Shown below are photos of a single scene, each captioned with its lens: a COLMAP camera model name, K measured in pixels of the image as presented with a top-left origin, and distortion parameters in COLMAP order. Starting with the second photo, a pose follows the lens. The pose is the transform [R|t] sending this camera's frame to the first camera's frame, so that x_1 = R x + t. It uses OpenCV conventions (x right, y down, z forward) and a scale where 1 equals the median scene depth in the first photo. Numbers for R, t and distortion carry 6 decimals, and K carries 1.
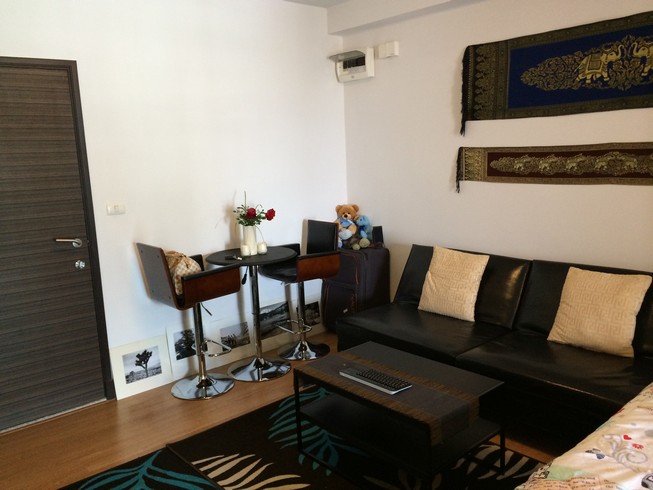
lens RADIAL K [[561.2, 0, 326.5], [0, 561.2, 245.0], [0, 0, 1]] dist [0.001200, -0.019289]
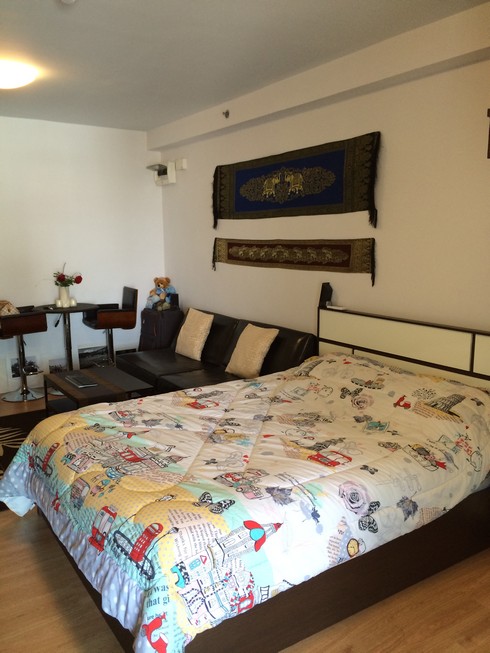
lens RADIAL K [[561.2, 0, 246.9], [0, 561.2, 323.5], [0, 0, 1]] dist [0.001200, -0.019289]
pose [[0.991203, 0.056414, -0.119727, 0.502183], [-0.056871, 0.998381, -0.000404, 0.032927], [0.119511, 0.007210, 0.992807, -0.367190]]
